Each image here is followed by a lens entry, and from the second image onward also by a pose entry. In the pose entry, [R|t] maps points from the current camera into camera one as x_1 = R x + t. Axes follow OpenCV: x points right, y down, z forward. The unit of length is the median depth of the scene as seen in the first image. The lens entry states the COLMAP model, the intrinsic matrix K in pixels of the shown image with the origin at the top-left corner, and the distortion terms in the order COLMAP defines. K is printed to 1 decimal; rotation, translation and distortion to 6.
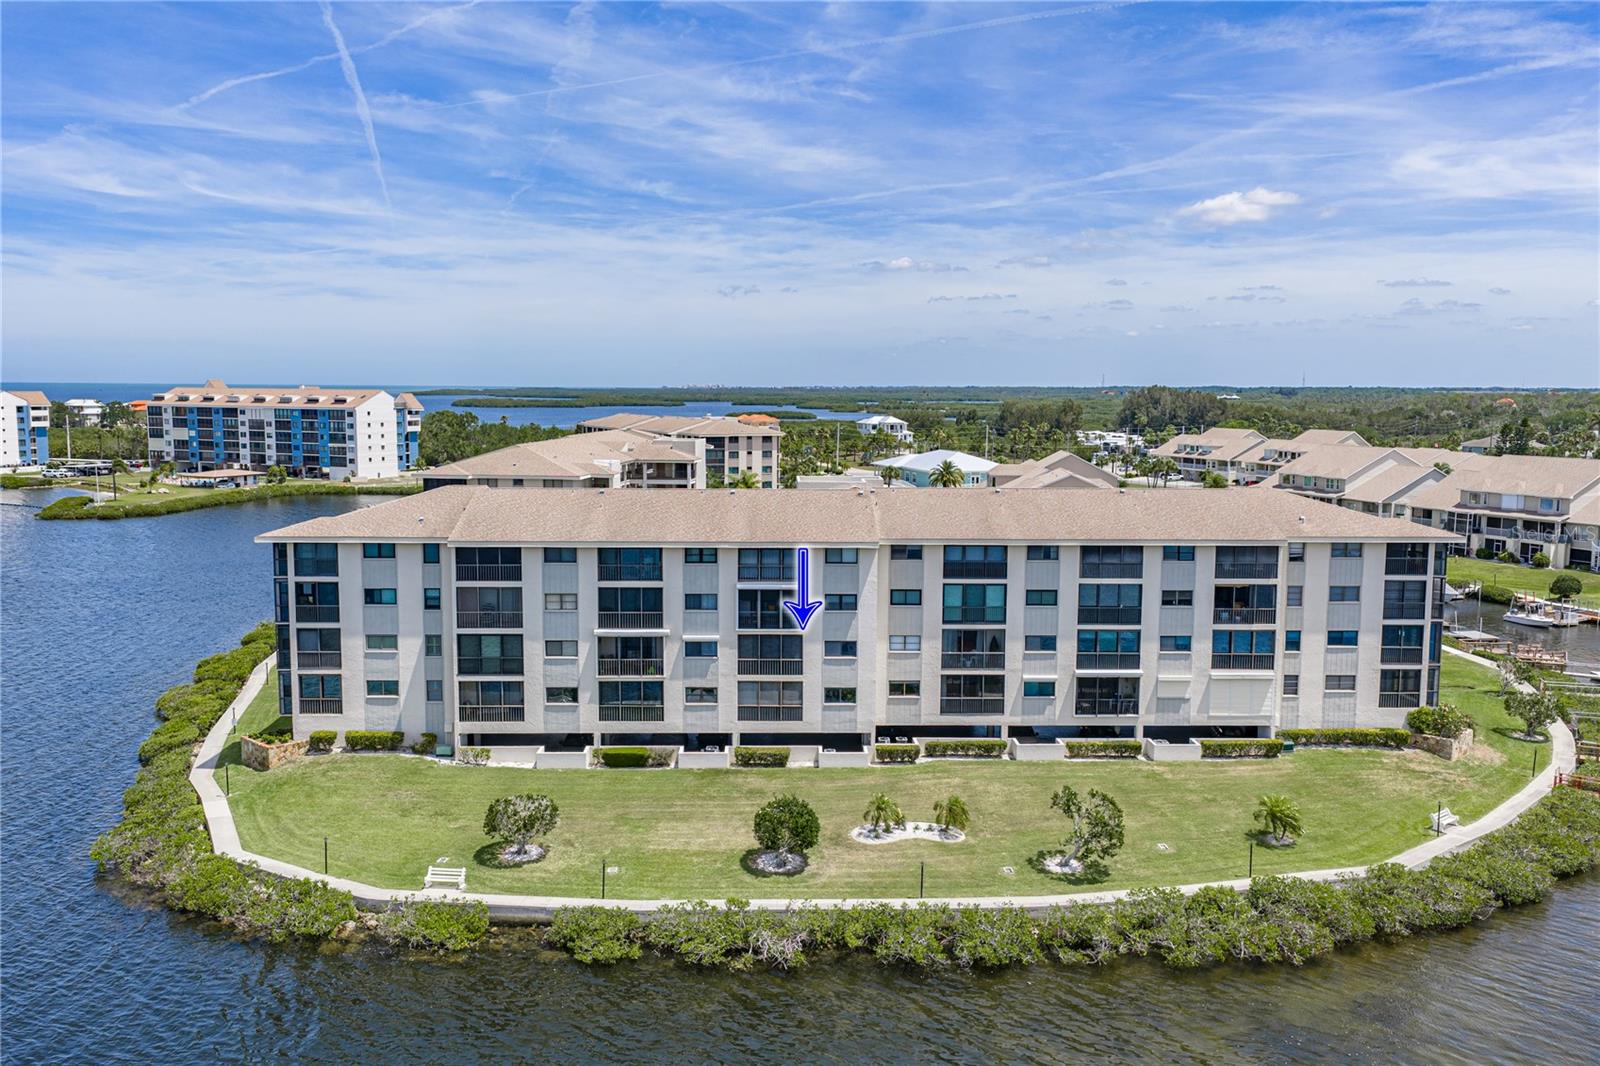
lens RADIAL K [[1328.3, 0, 795.6], [0, 1328.3, 540.6], [0, 0, 1]] dist [0.030661, -0.005550]
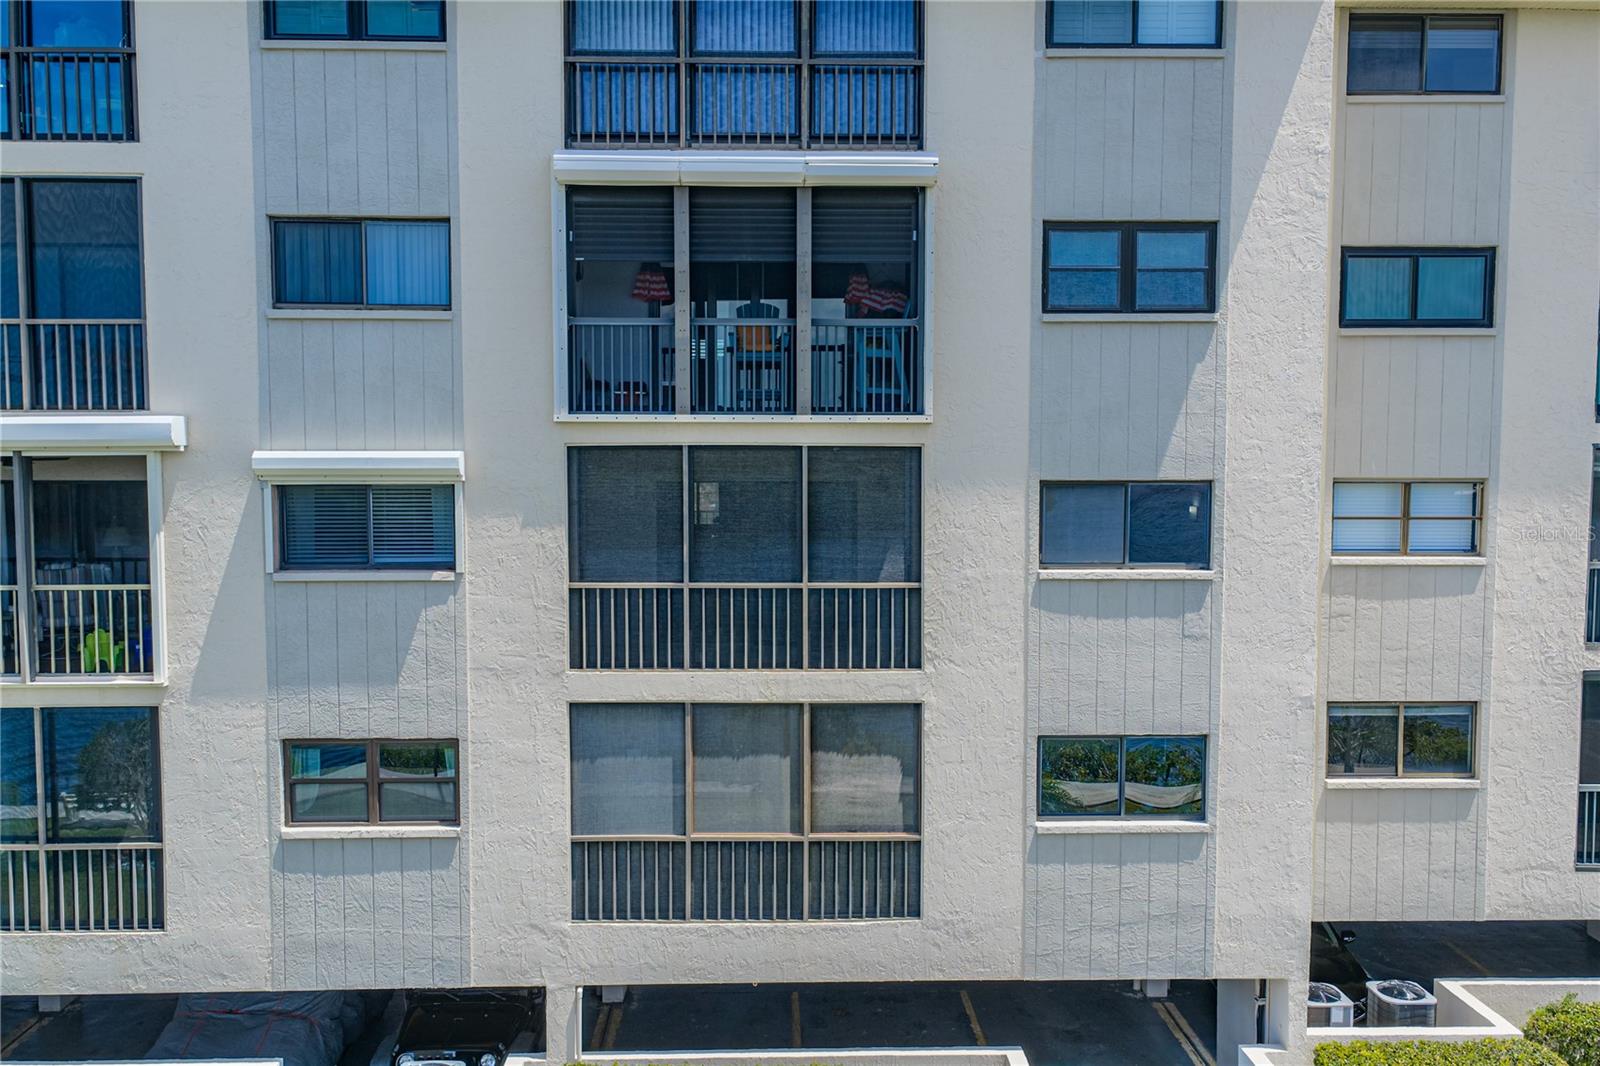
lens RADIAL K [[1328.3, 0, 799.8], [0, 1328.3, 531.9], [0, 0, 1]] dist [0.030661, -0.005550]
pose [[0.999870, -0.006174, 0.014863, -0.014079], [0.007190, 0.997571, -0.069289, 0.094805], [-0.014399, 0.069387, 0.997486, 0.810175]]
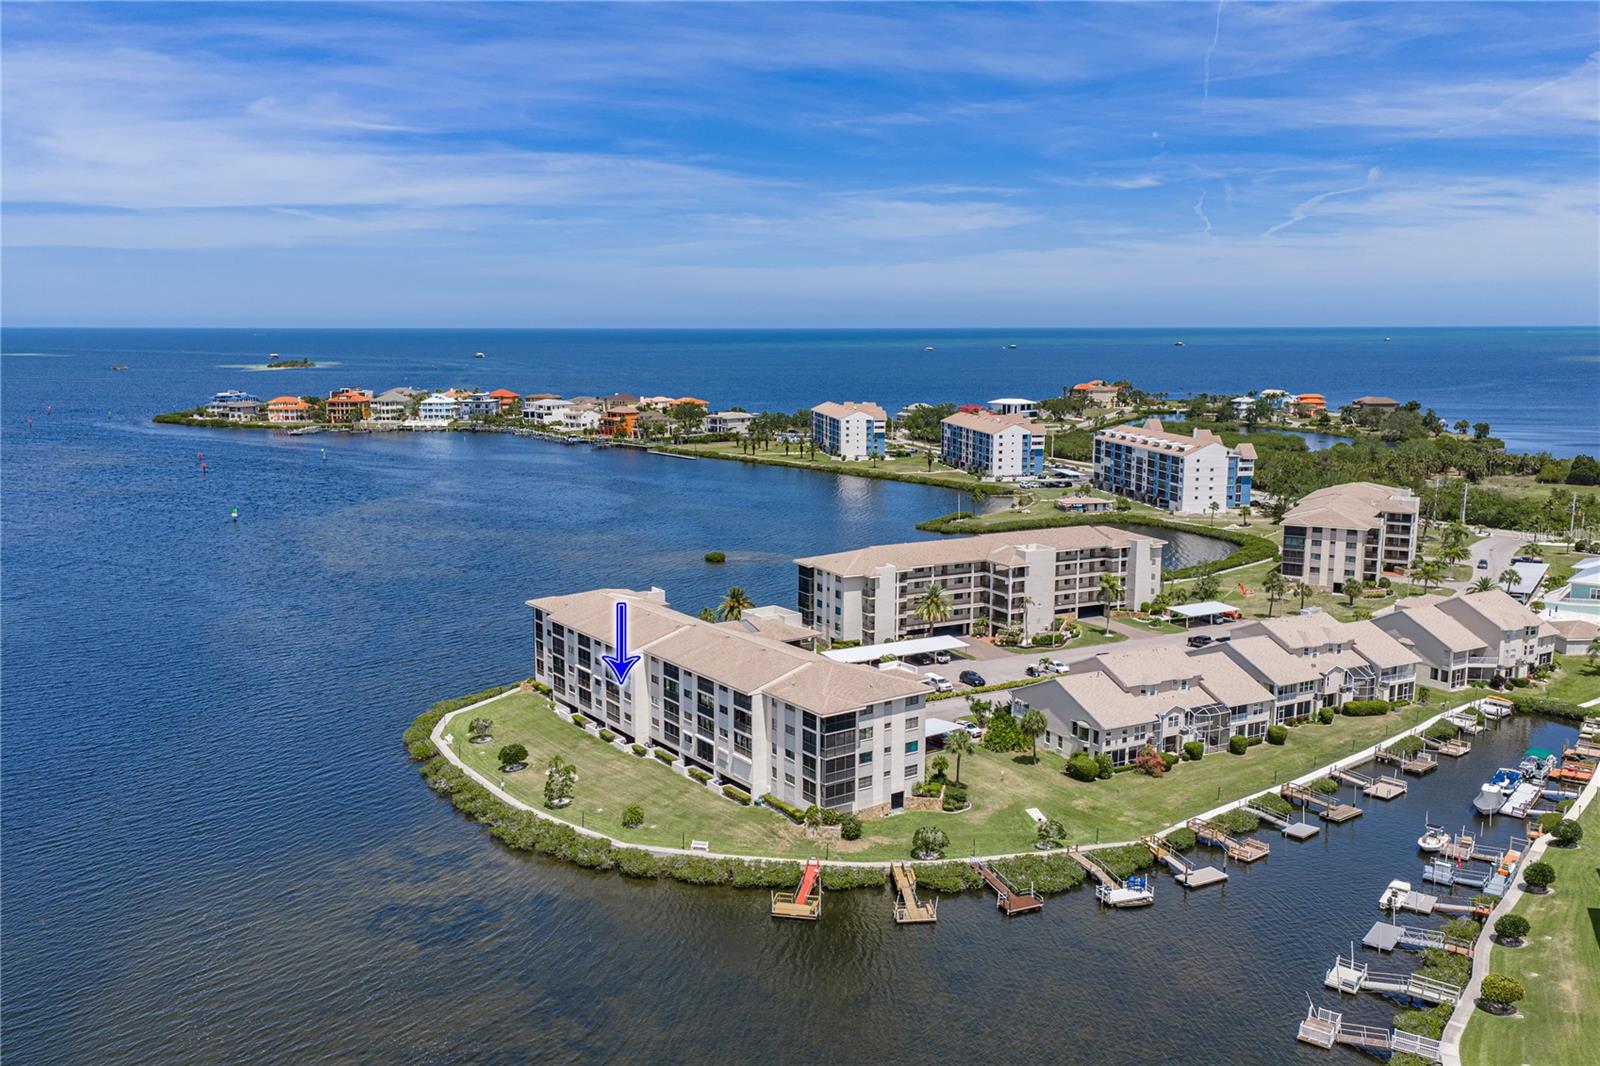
lens RADIAL K [[1328.3, 0, 809.5], [0, 1328.3, 535.6], [0, 0, 1]] dist [0.030661, -0.005550]
pose [[0.565690, 0.127306, -0.814732, 1.935650], [-0.096123, 0.991456, 0.088179, -0.398347], [0.818997, 0.028433, 0.573093, -0.014076]]
